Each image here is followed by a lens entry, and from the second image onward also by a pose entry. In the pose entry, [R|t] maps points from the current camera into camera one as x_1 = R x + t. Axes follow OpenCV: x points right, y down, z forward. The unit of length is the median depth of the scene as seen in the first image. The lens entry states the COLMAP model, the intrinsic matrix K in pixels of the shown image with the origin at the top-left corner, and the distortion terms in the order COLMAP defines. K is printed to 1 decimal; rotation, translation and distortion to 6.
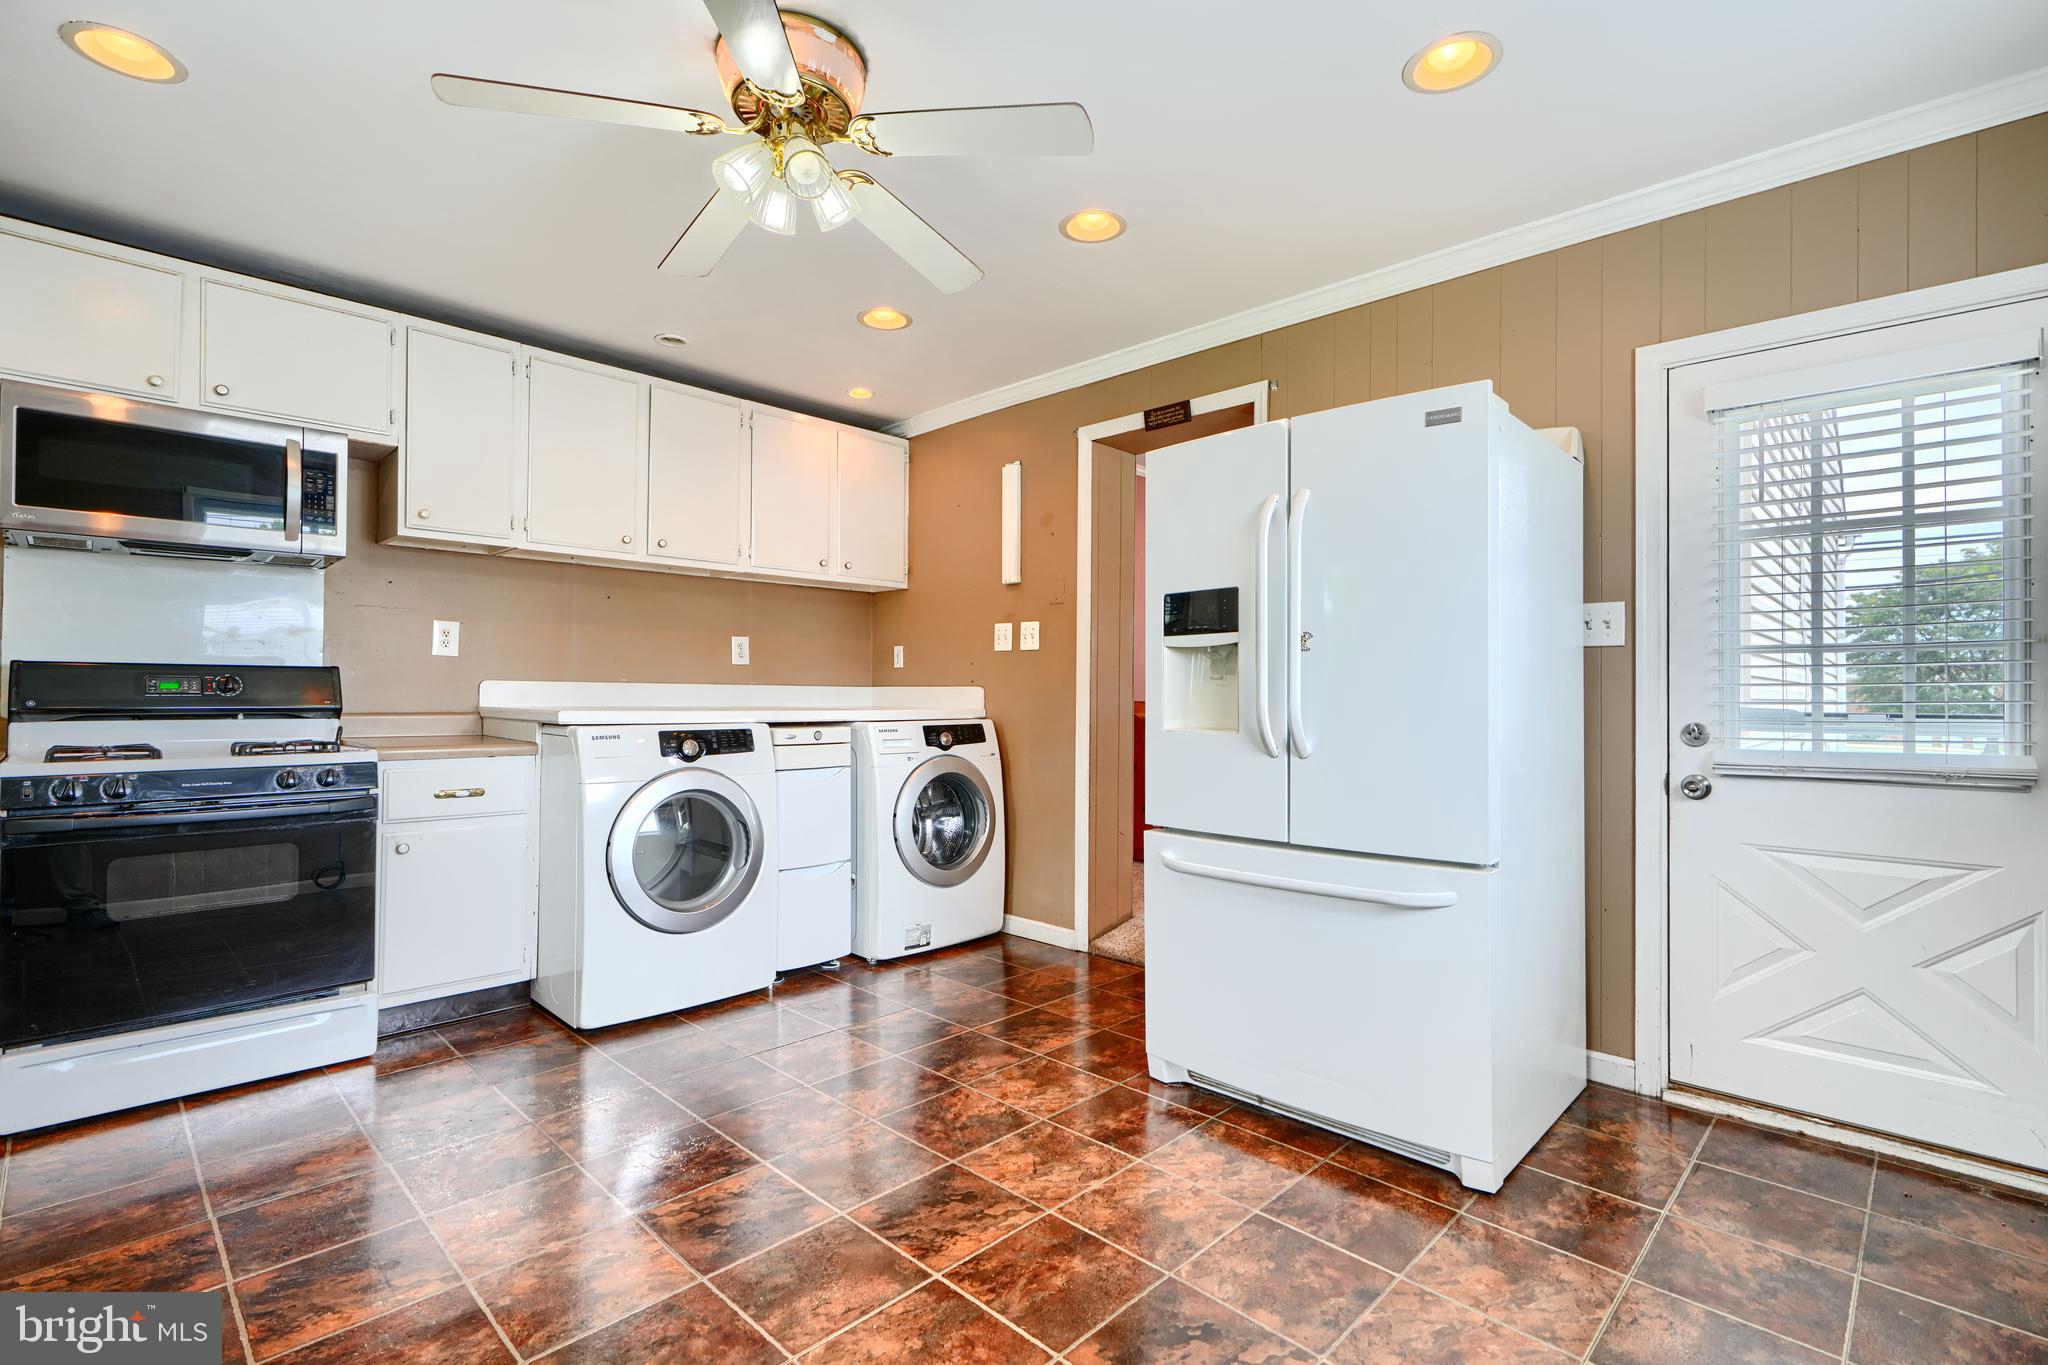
lens RADIAL K [[945.3, 0, 1030.9], [0, 945.3, 677.9], [0, 0, 1]] dist [0.001086, 0.000730]
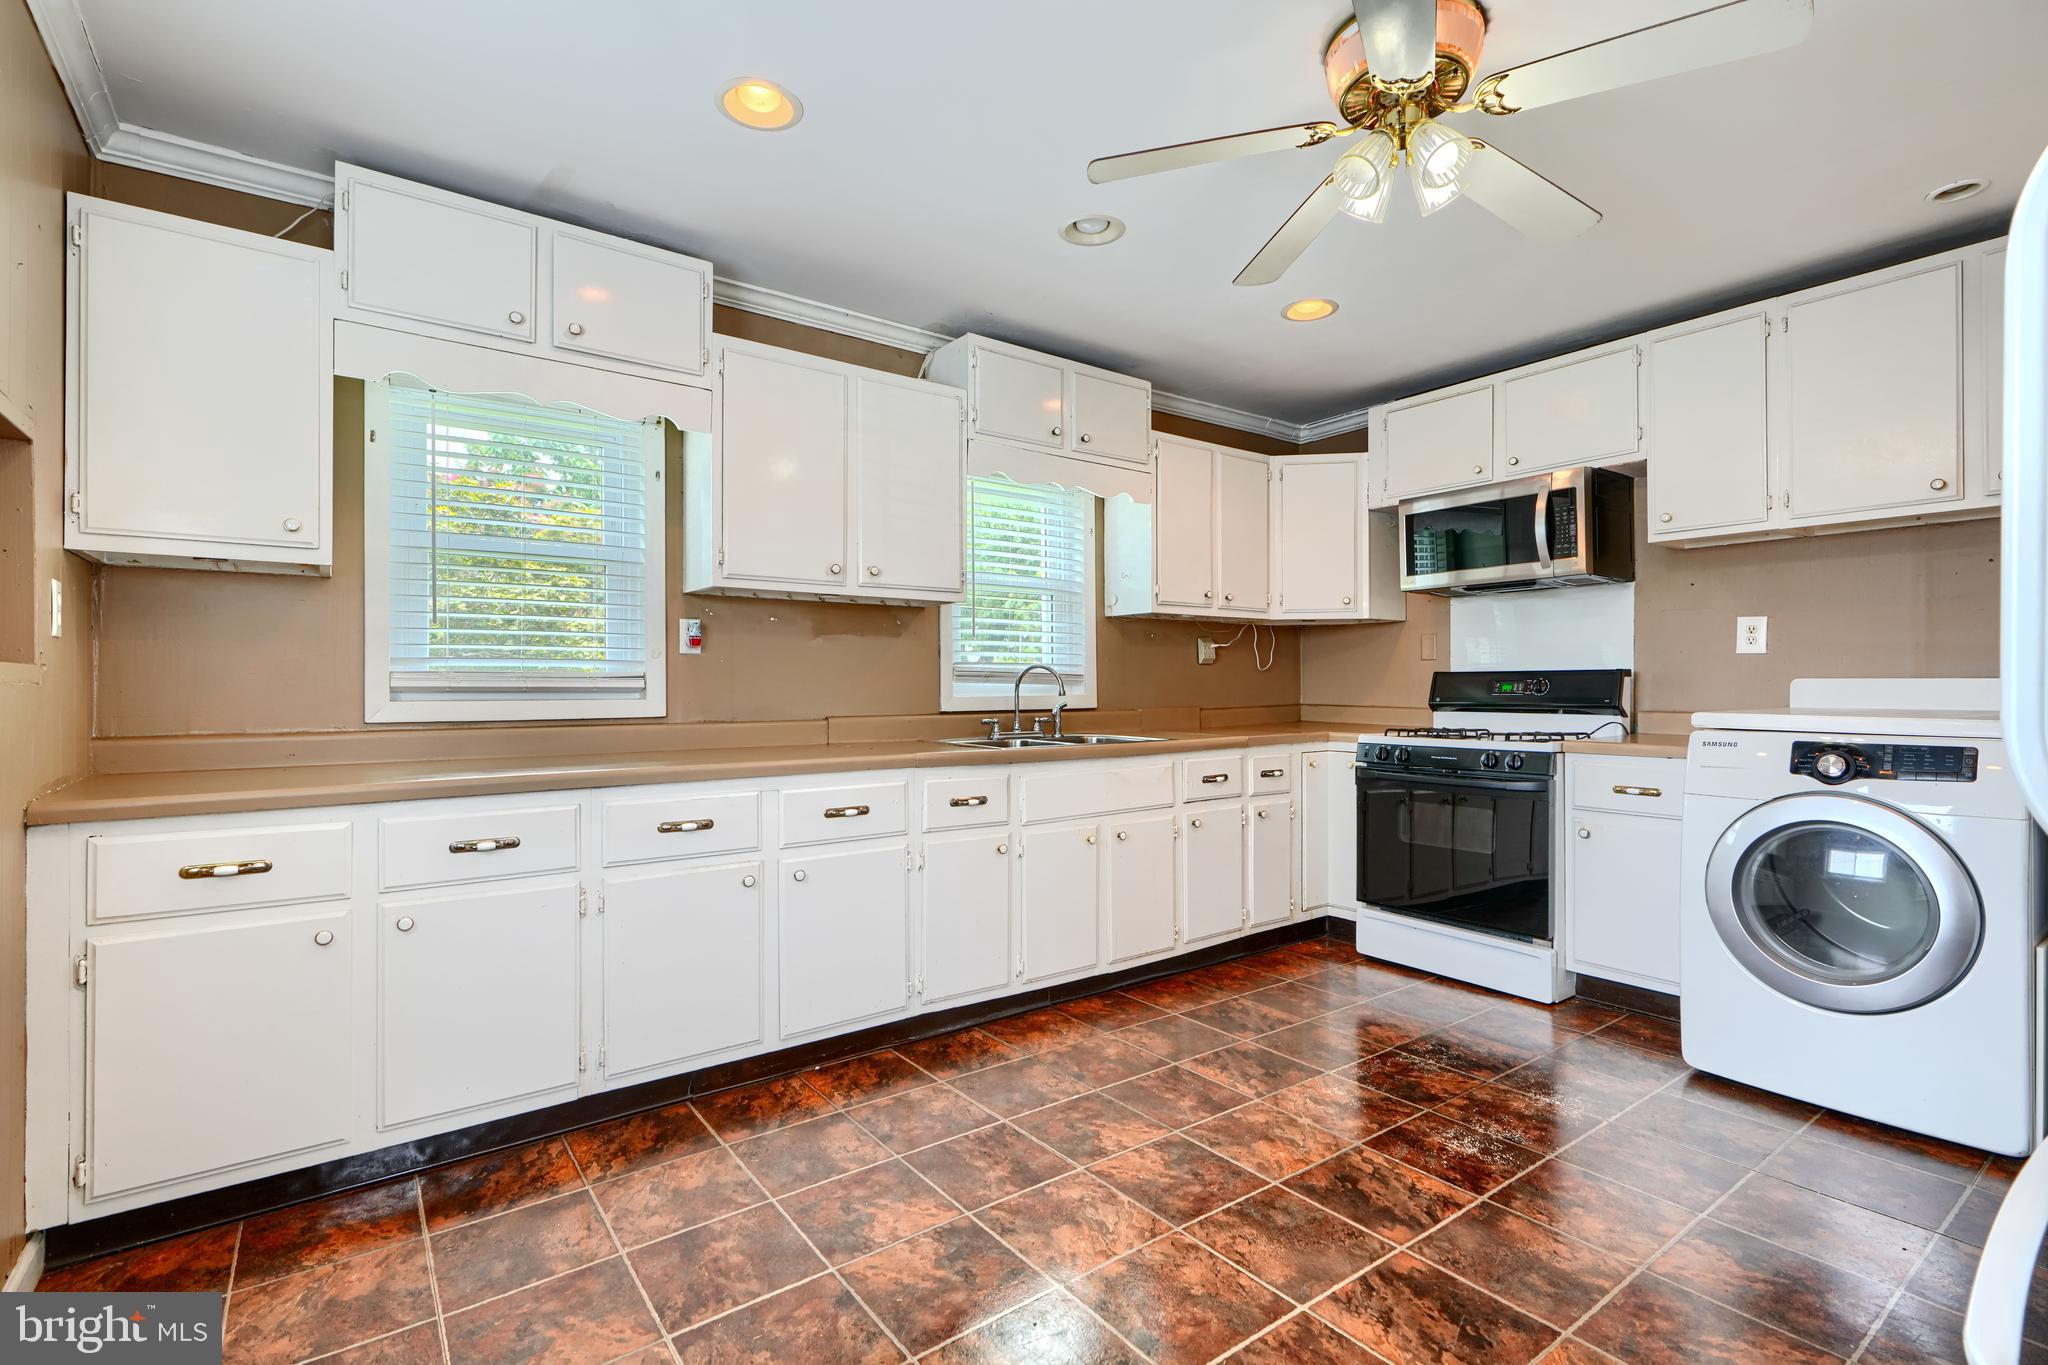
lens RADIAL K [[945.9, 0, 1025.5], [0, 945.9, 689.0], [0, 0, 1]] dist [-0.001873, -0.000261]
pose [[-0.163199, -0.003324, -0.986588, 0.614329], [0.016713, 0.999842, -0.006133, 0.007962], [0.986452, -0.017490, -0.163117, 0.618252]]
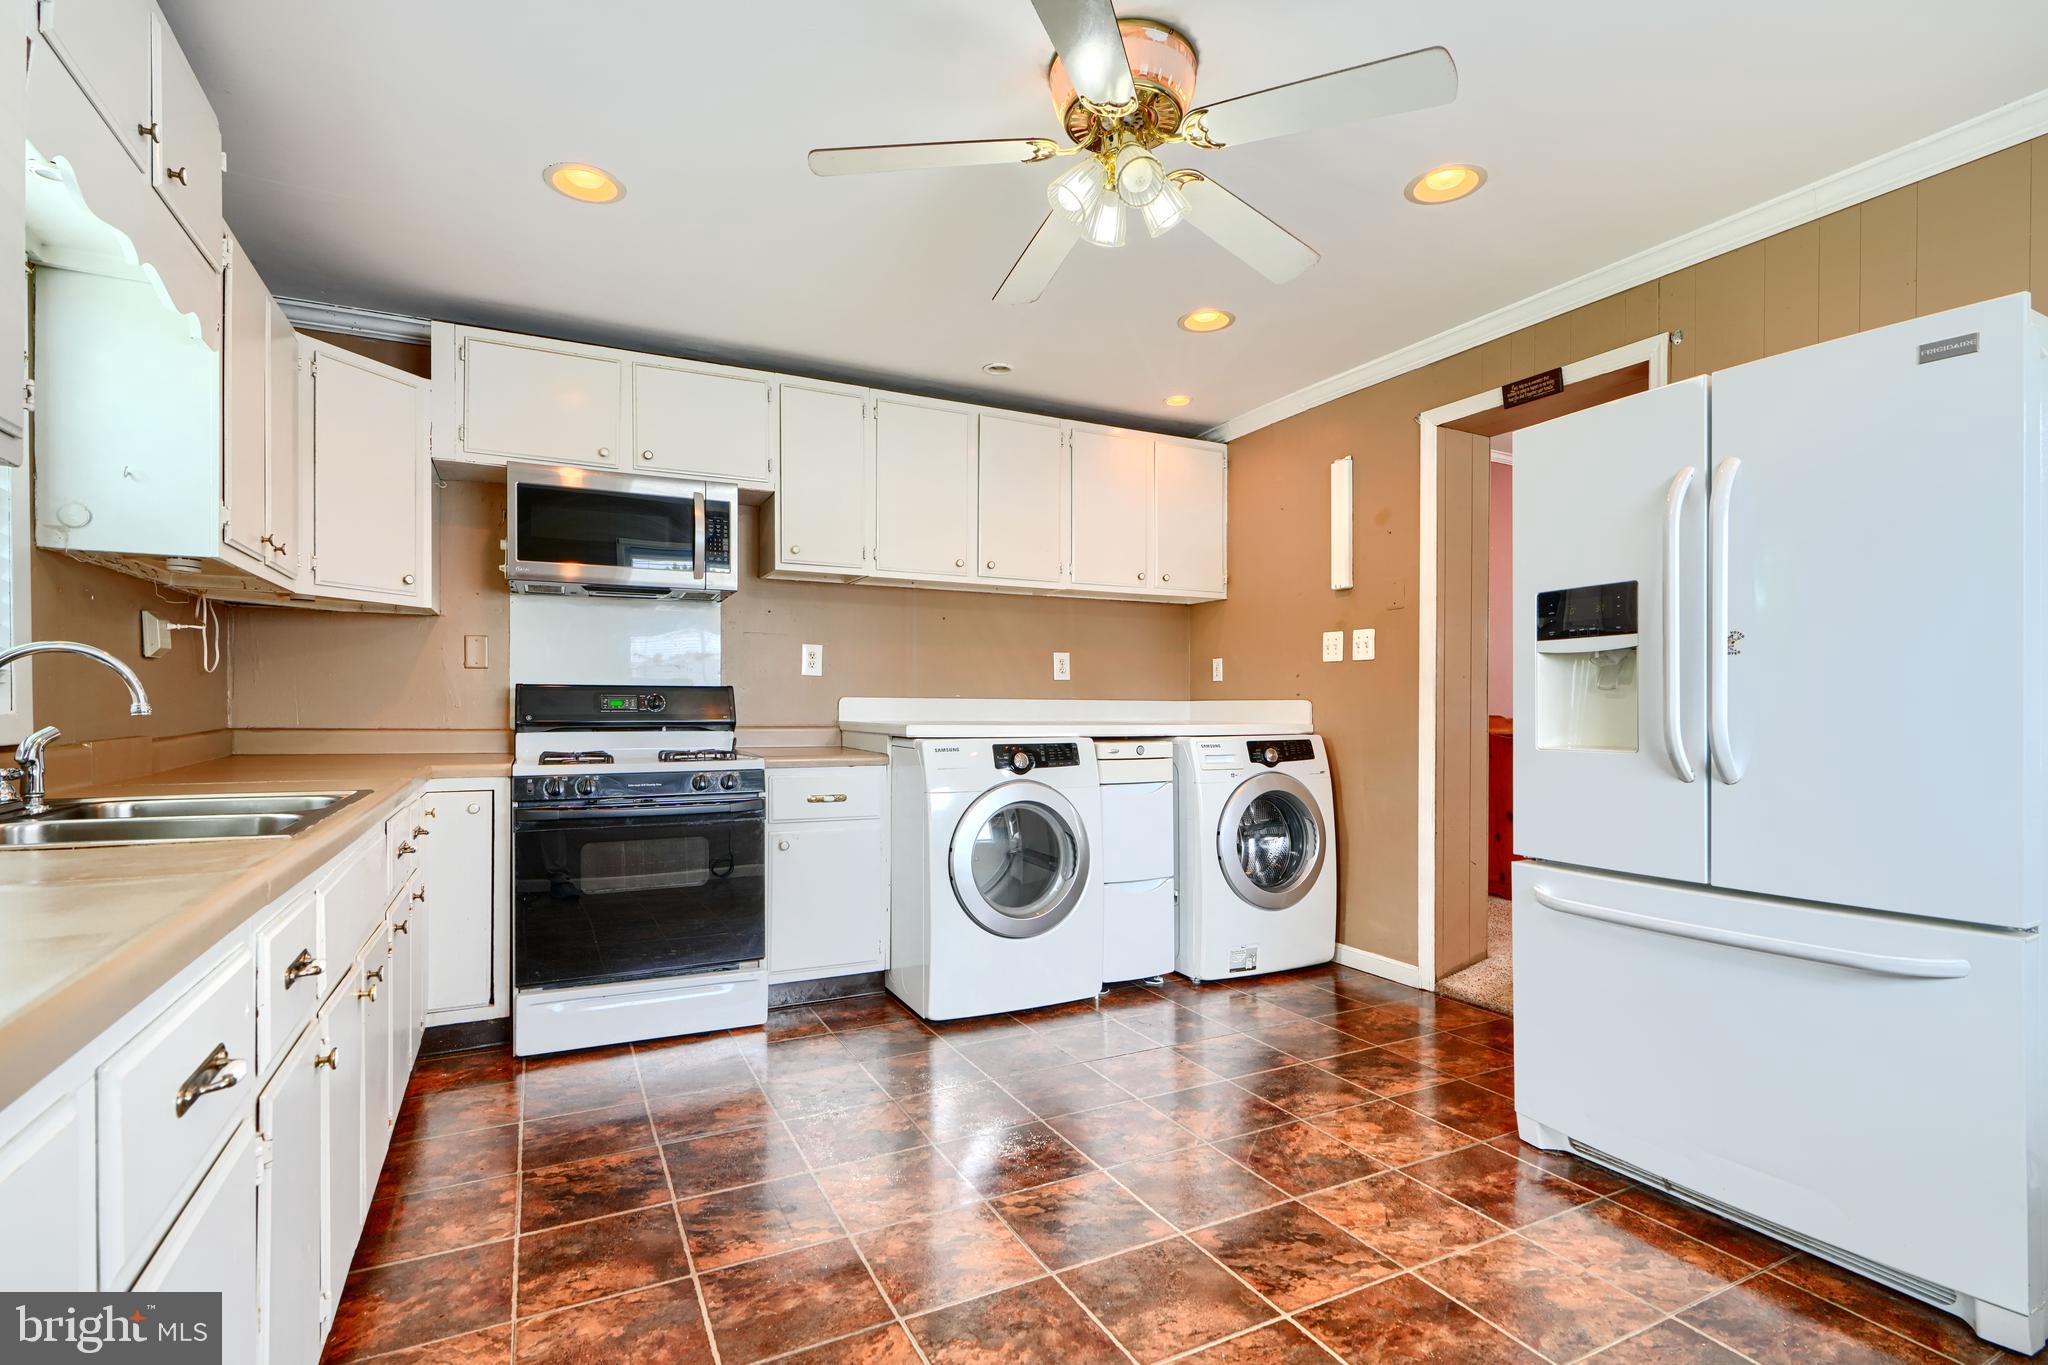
lens RADIAL K [[962.4, 0, 1017.1], [0, 962.4, 706.7], [0, 0, 1]] dist [-0.000411, 0.000848]
pose [[0.945589, -0.003670, -0.325344, -0.025820], [0.008664, 0.999866, 0.013902, -0.000073], [0.325250, -0.015964, 0.945493, 0.000560]]
